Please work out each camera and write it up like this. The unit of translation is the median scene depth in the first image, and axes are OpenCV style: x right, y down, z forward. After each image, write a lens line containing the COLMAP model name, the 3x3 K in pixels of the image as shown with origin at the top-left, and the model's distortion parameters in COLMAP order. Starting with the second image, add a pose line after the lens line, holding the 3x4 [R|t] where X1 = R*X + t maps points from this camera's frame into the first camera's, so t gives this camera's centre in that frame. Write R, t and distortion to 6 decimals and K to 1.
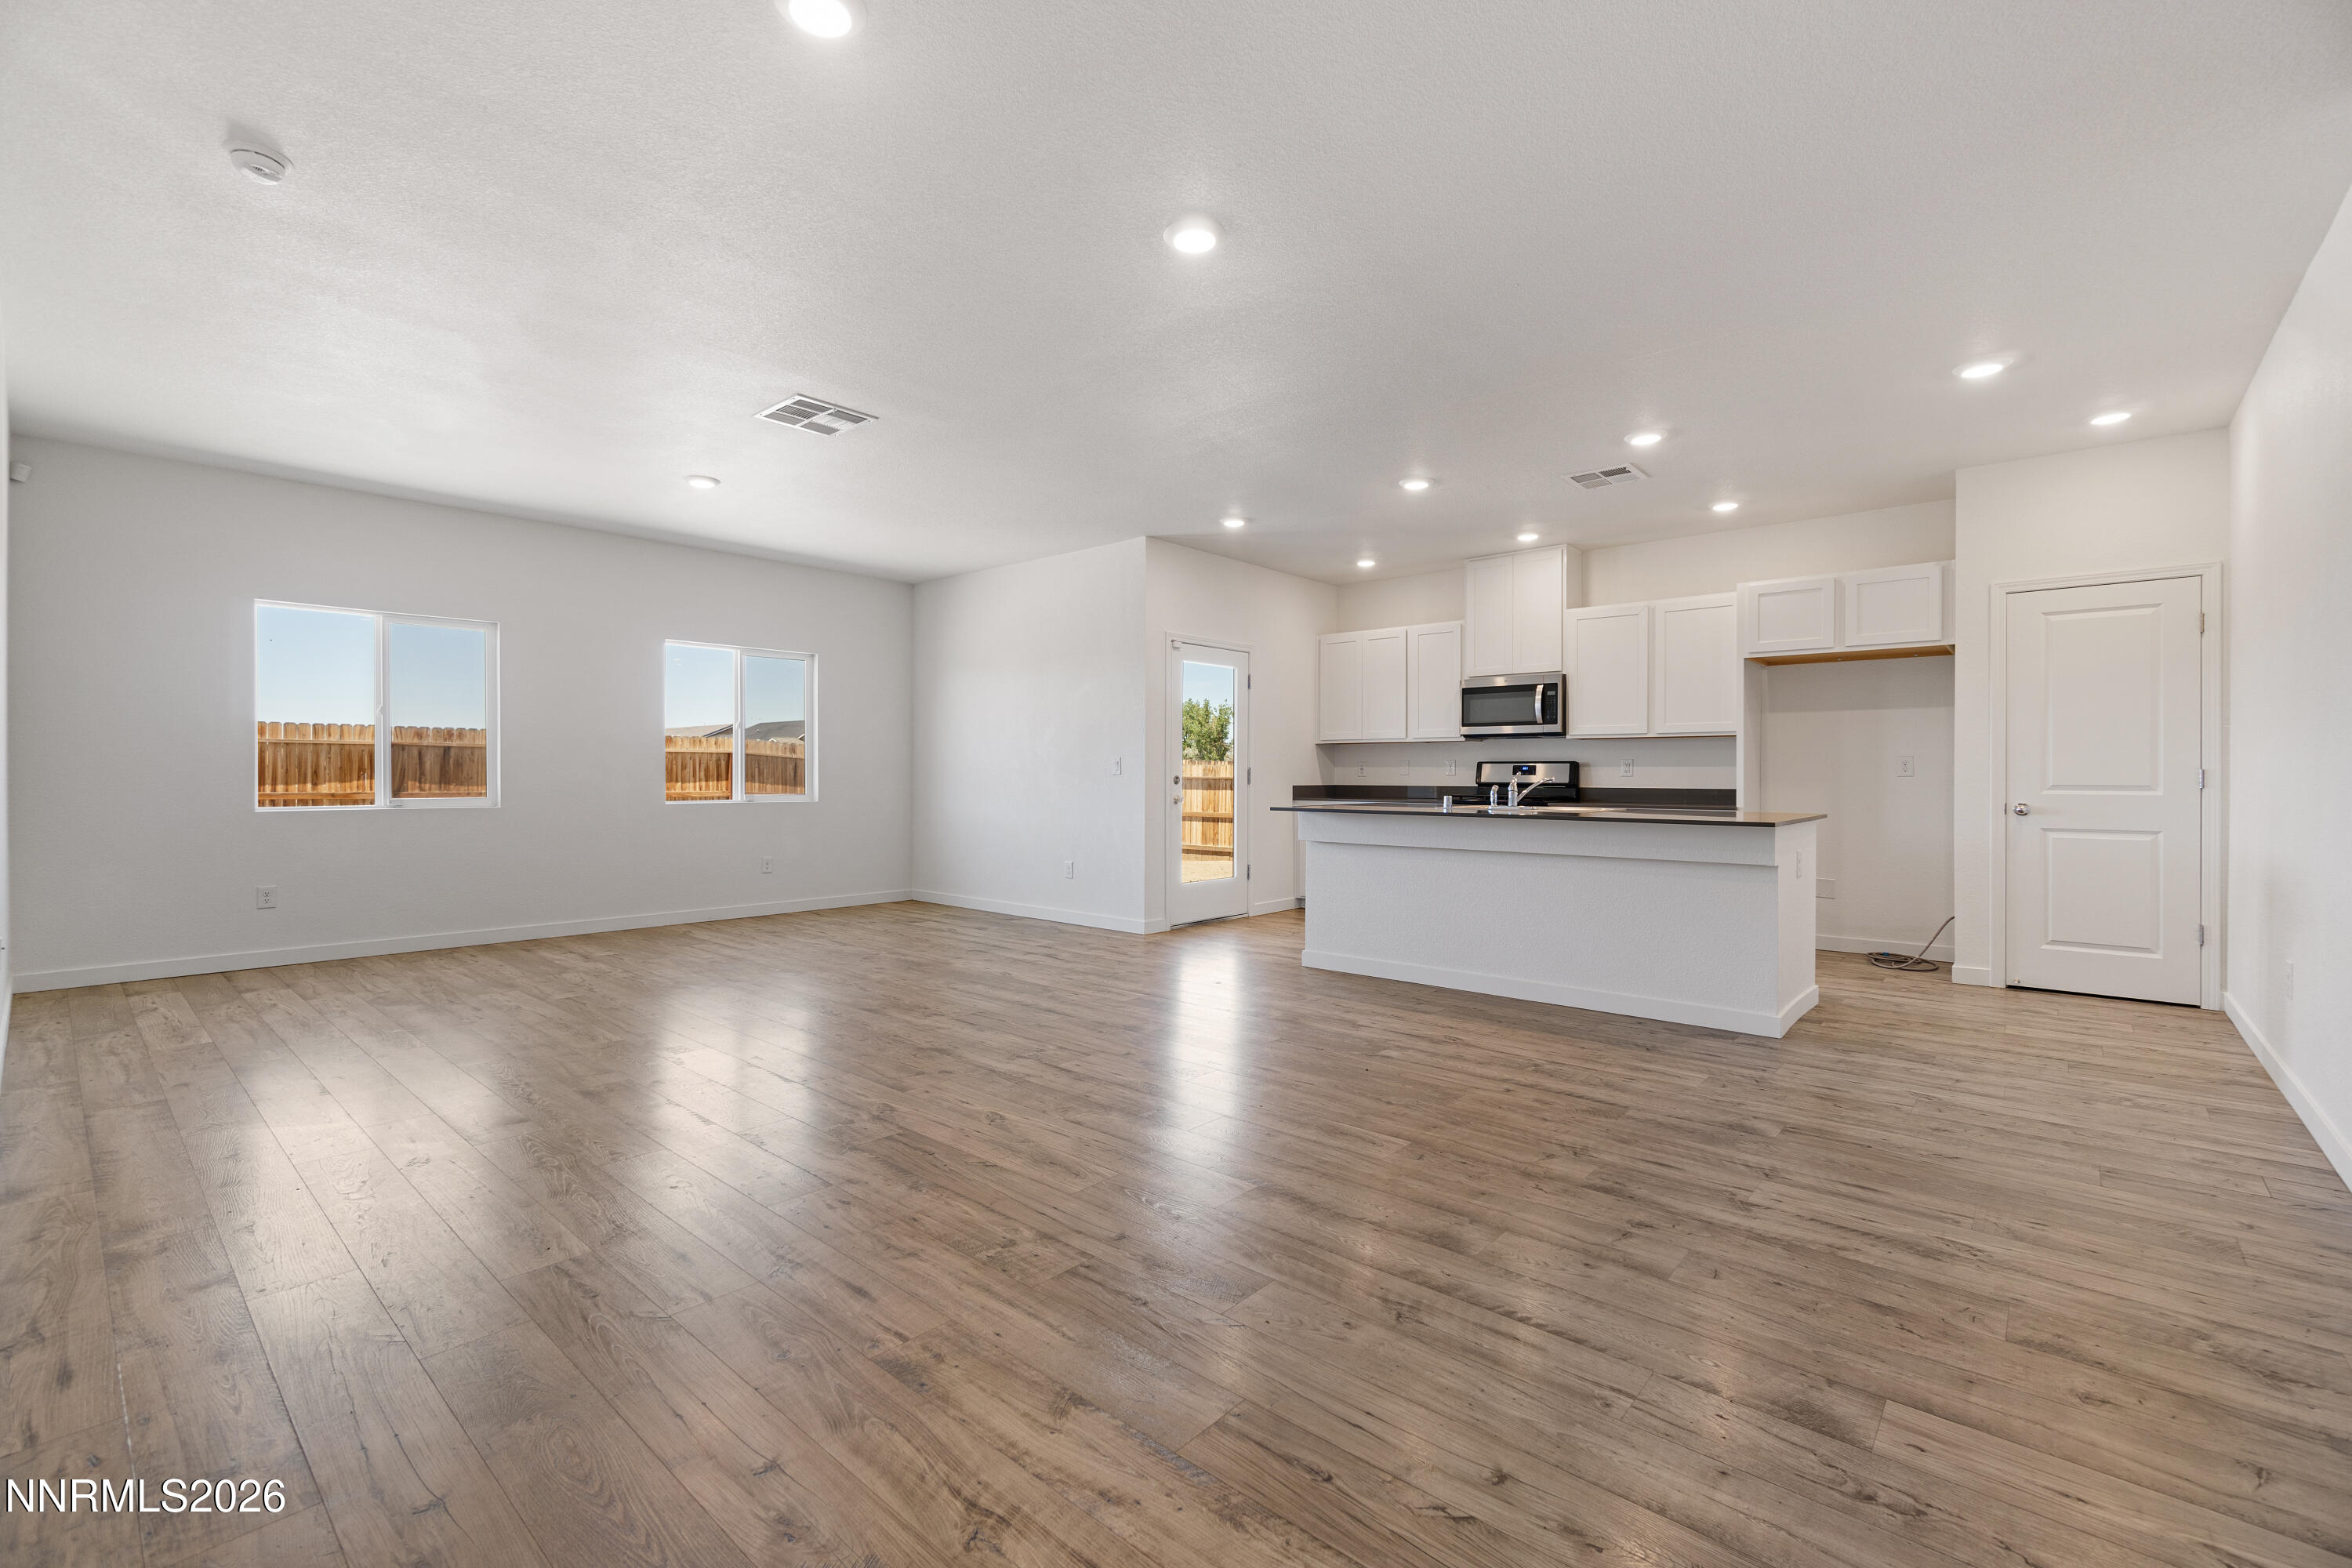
lens RADIAL K [[1015.8, 0, 1163.0], [0, 1015.8, 775.6], [0, 0, 1]] dist [-0.001926, -0.000483]
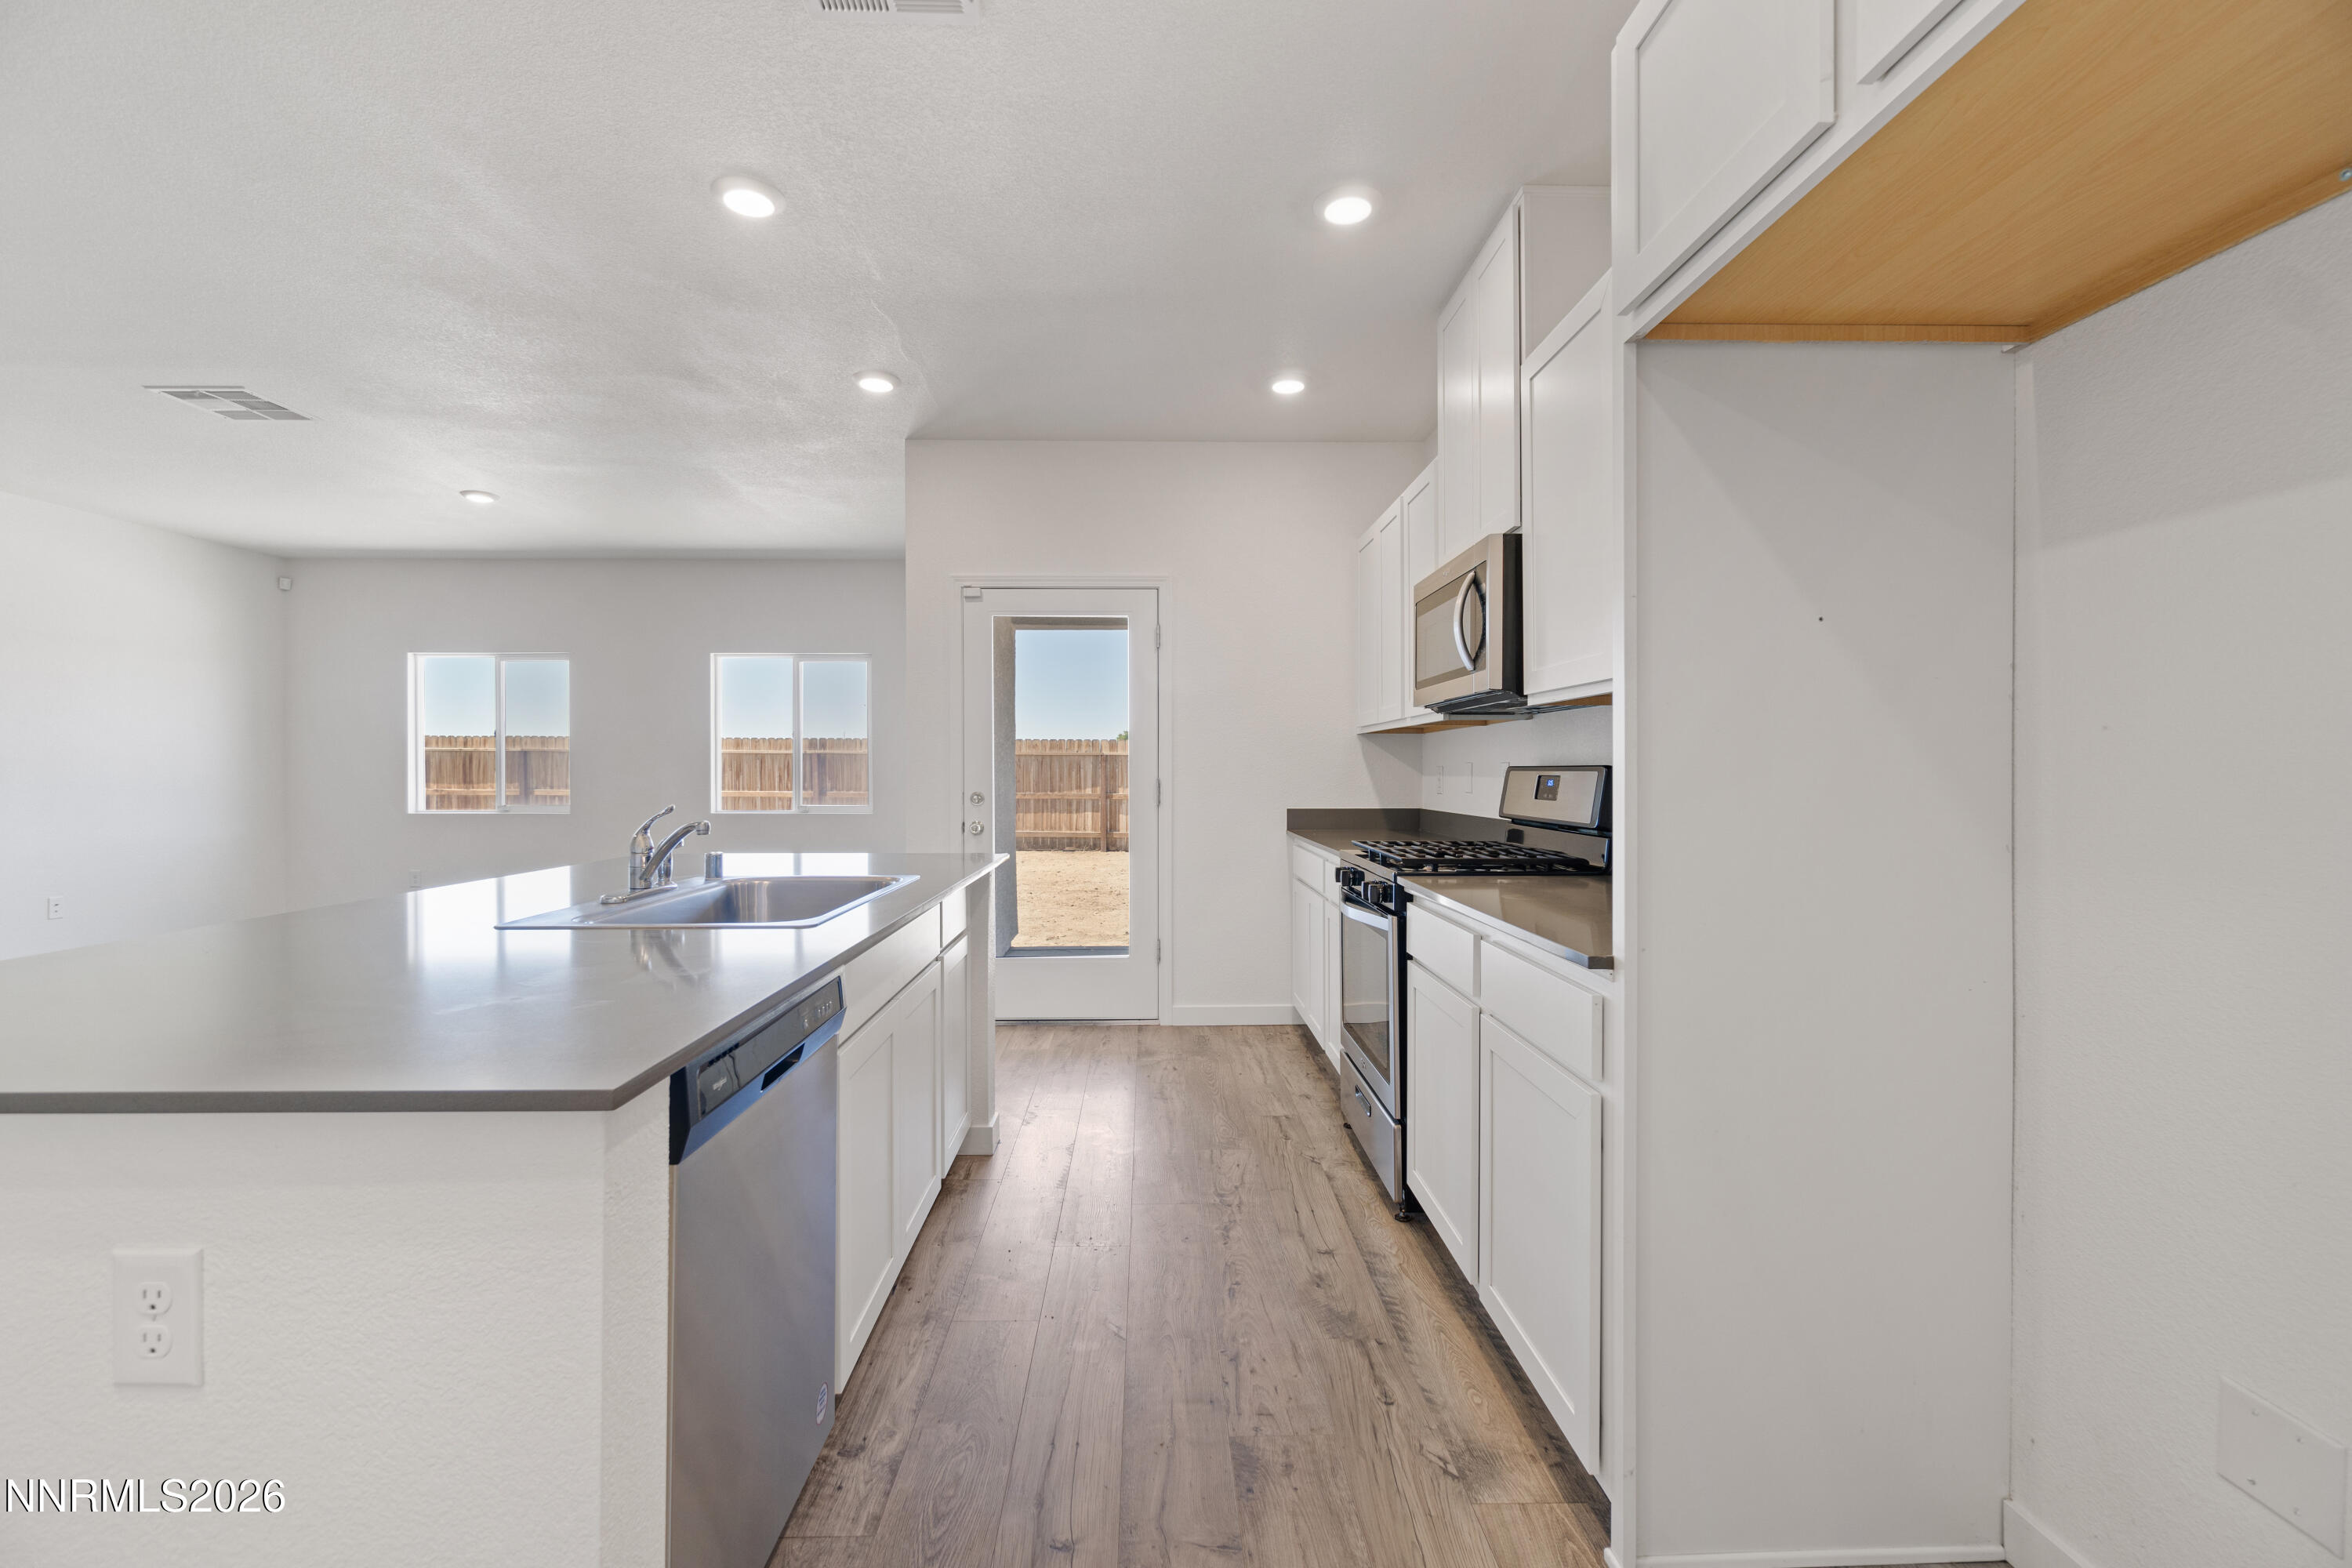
lens RADIAL K [[1003.8, 0, 1169.2], [0, 1003.8, 775.4], [0, 0, 1]] dist [-0.002775, -0.000007]
pose [[0.679535, 0.004201, -0.733631, 0.565231], [-0.004112, 0.999990, 0.001917, -0.010865], [0.733632, 0.001714, 0.679545, 0.632461]]
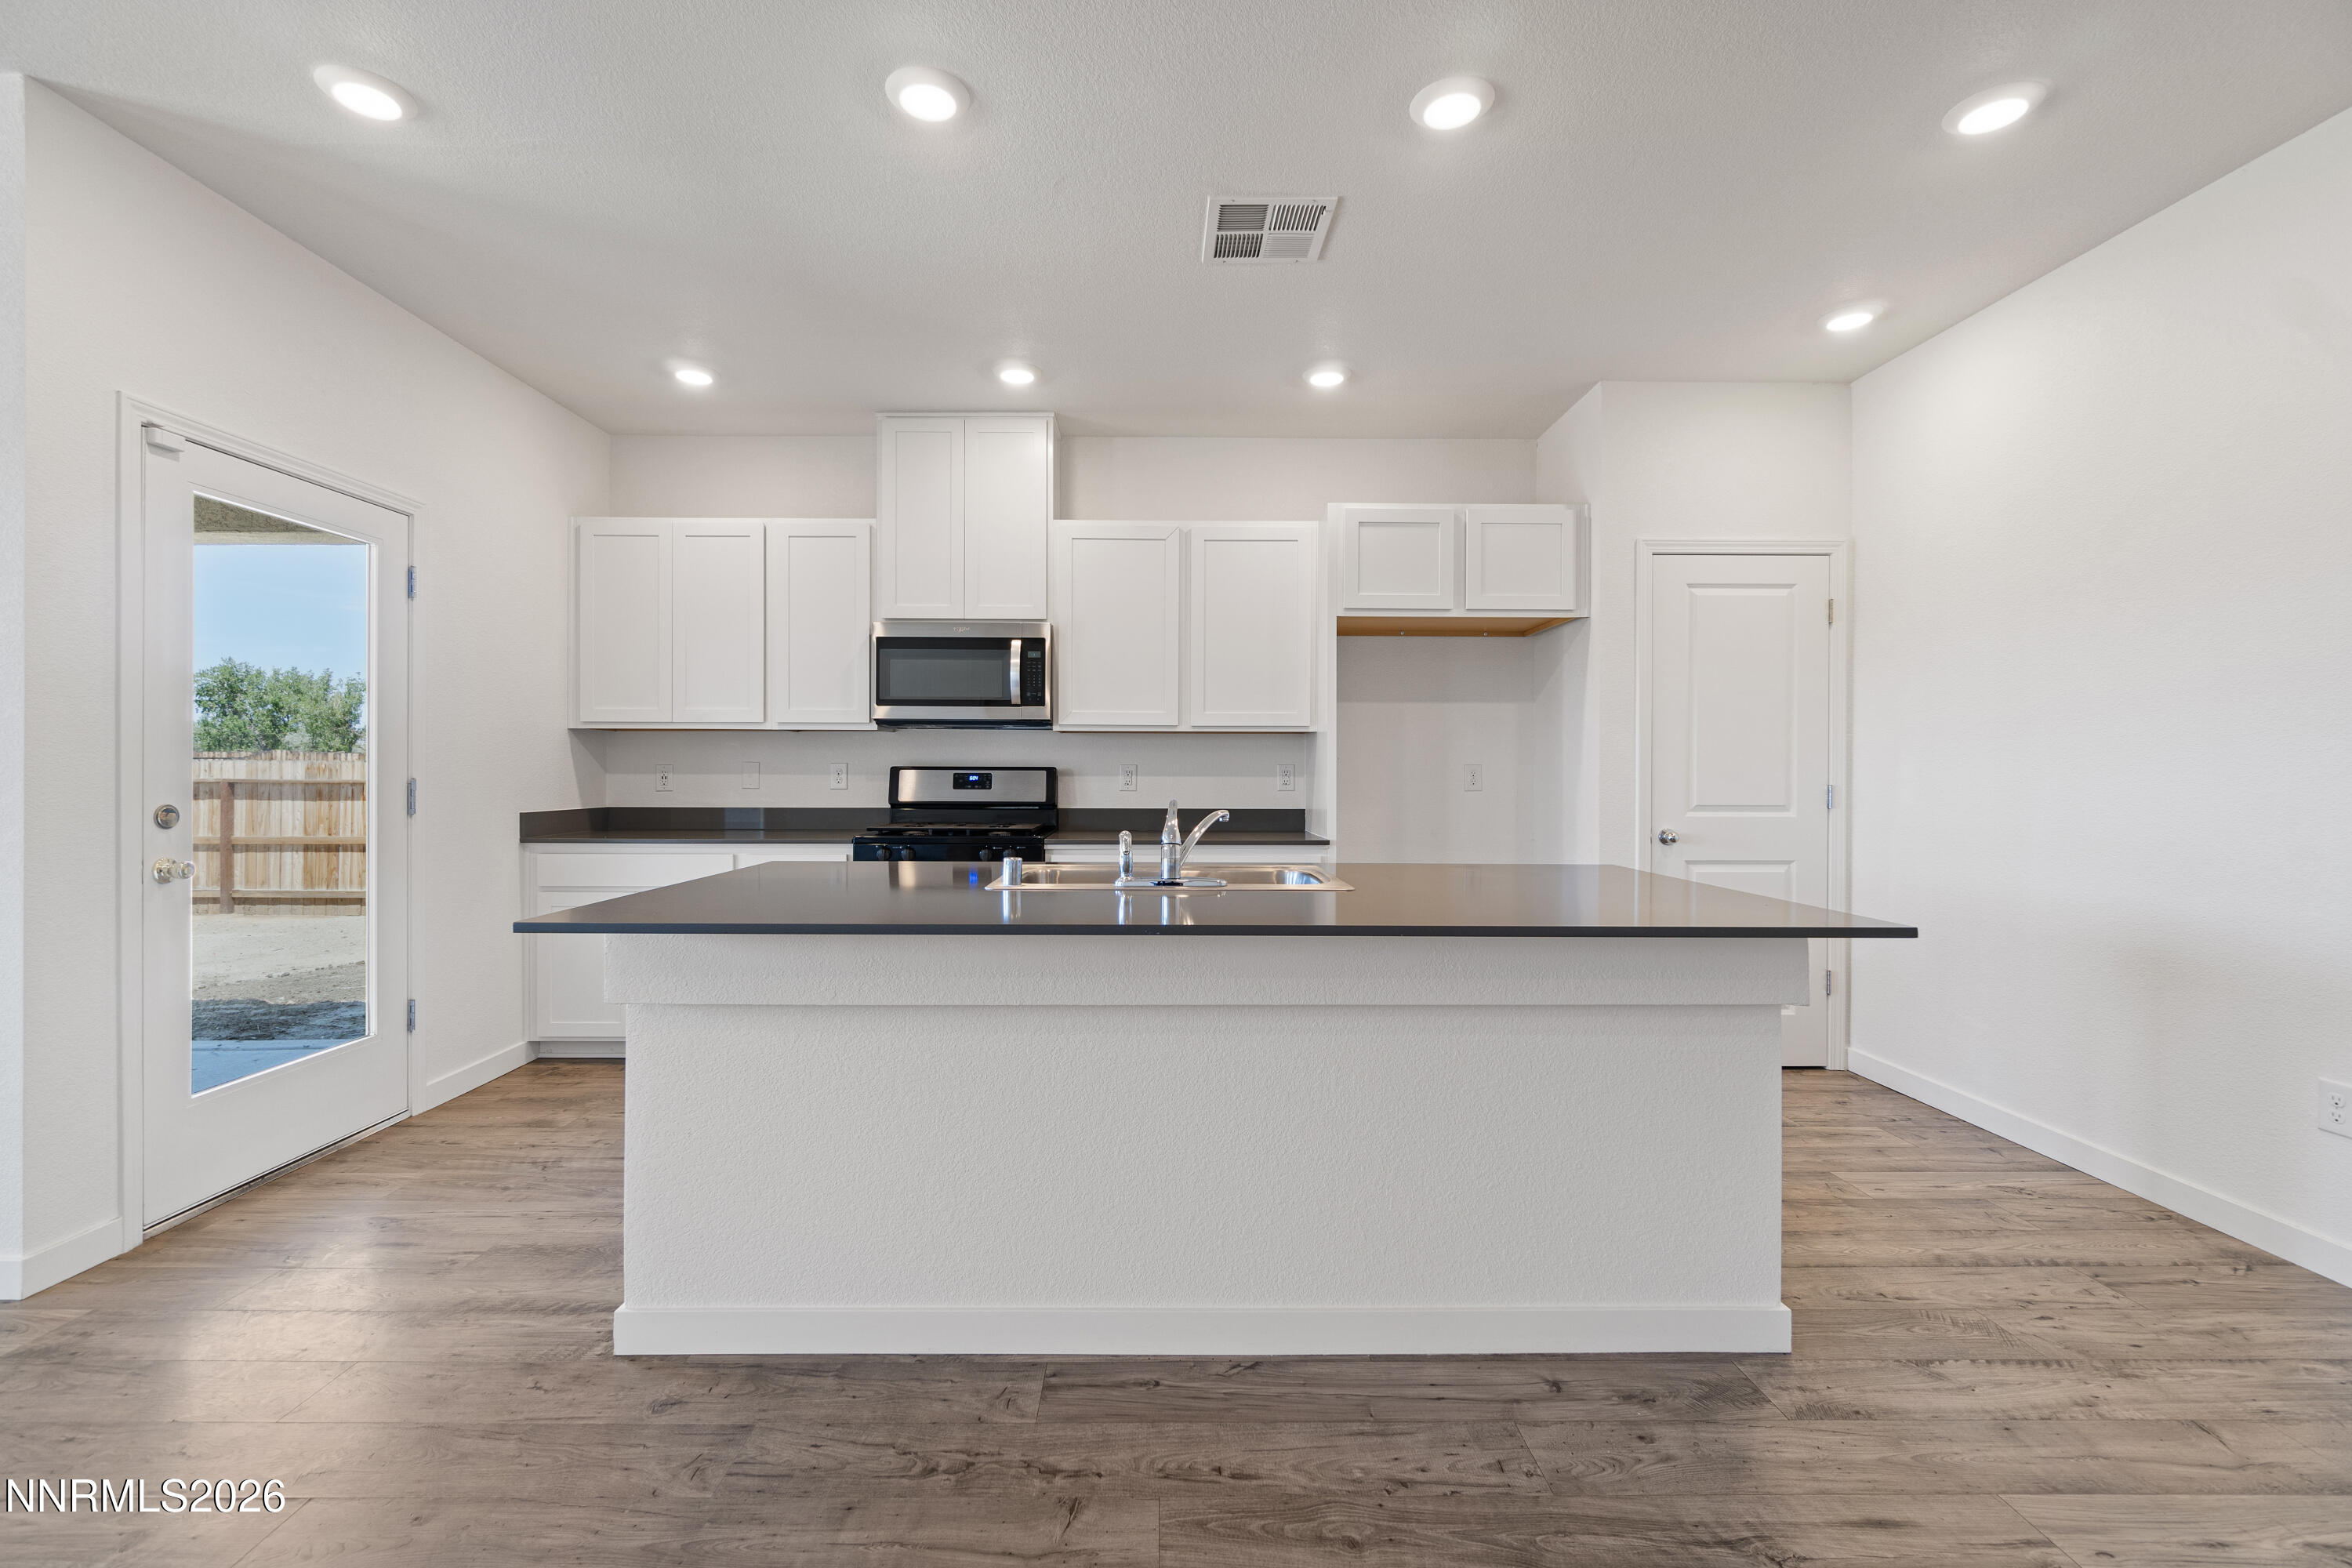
lens RADIAL K [[1015.8, 0, 1163.0], [0, 1015.8, 775.6], [0, 0, 1]] dist [-0.001926, -0.000483]
pose [[0.742931, -0.001820, 0.669365, 0.035070], [-0.001444, 0.999990, 0.004321, -0.011767], [-0.669366, -0.004176, 0.742921, 0.485489]]
